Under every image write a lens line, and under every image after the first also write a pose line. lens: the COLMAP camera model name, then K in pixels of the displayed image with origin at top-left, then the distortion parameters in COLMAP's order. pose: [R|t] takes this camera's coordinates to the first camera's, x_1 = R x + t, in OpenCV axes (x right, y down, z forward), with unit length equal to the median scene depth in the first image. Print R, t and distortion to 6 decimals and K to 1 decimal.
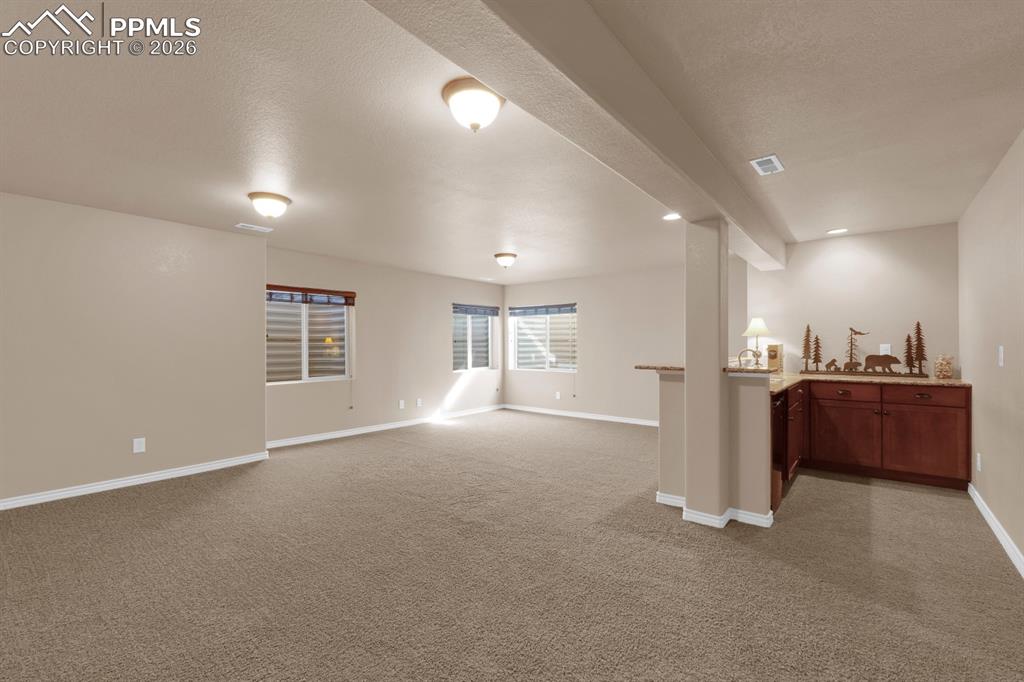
lens RADIAL K [[440.6, 0, 510.3], [0, 440.6, 343.4], [0, 0, 1]] dist [-0.000757, -0.001201]
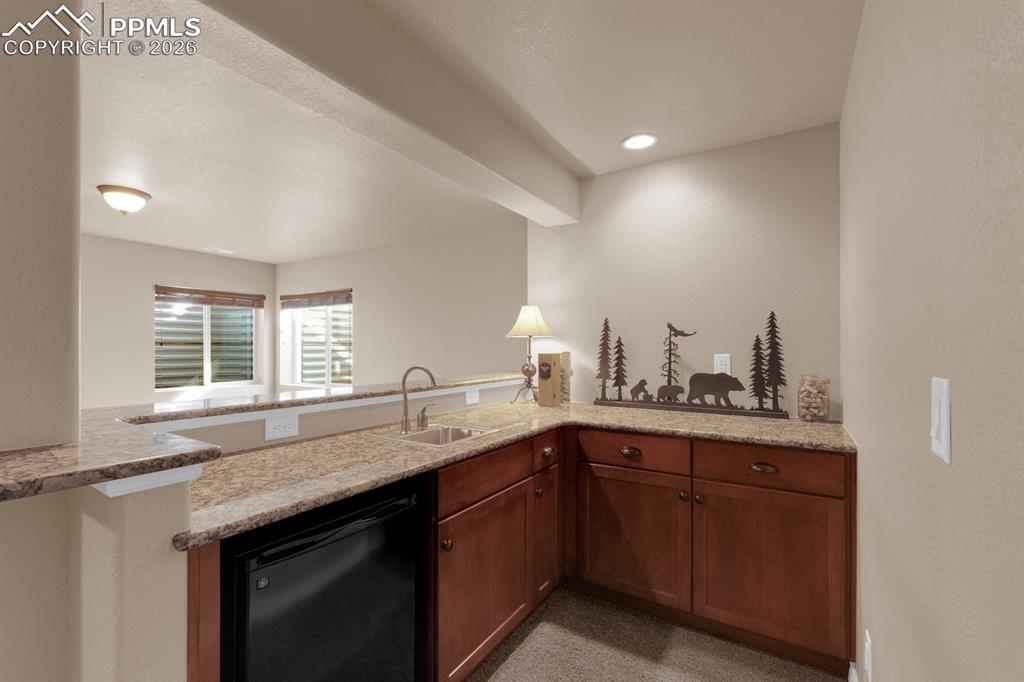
lens RADIAL K [[440.6, 0, 514.7], [0, 440.6, 346.1], [0, 0, 1]] dist [-0.000757, -0.001201]
pose [[0.992272, 0.005383, 0.123968, 0.490559], [-0.005294, 0.999985, -0.001047, -0.005364], [-0.123972, 0.000382, 0.992286, 0.453224]]
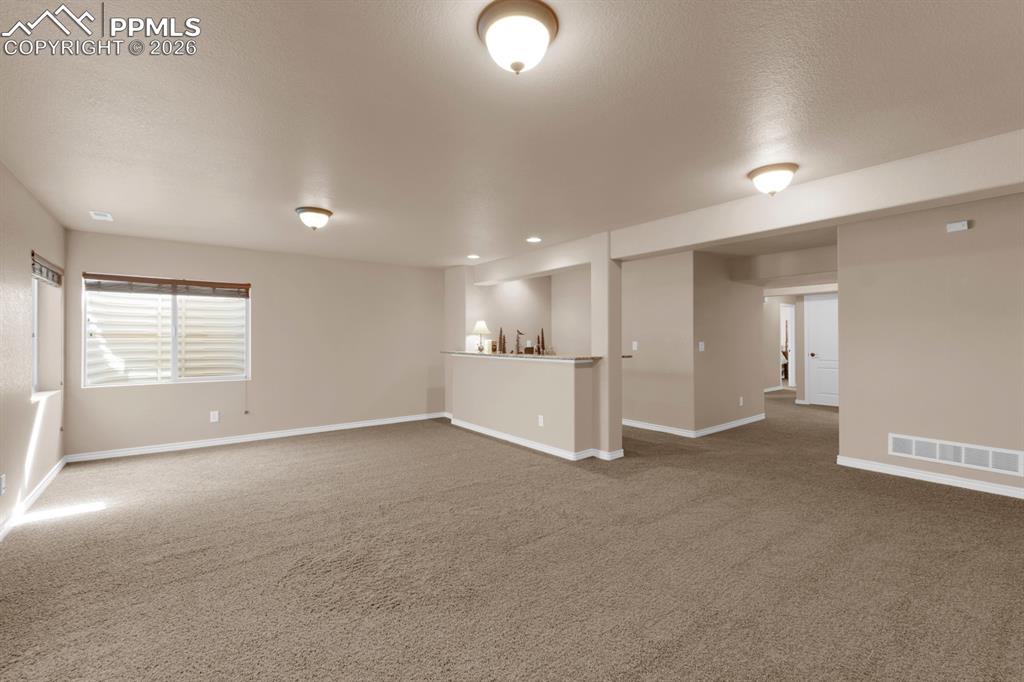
lens RADIAL K [[440.6, 0, 512.7], [0, 440.6, 336.5], [0, 0, 1]] dist [-0.000757, -0.001201]
pose [[0.219668, 0.009934, 0.975524, -0.725328], [-0.001331, 0.999950, -0.009883, 0.001977], [-0.975574, 0.000873, 0.219670, 0.647386]]
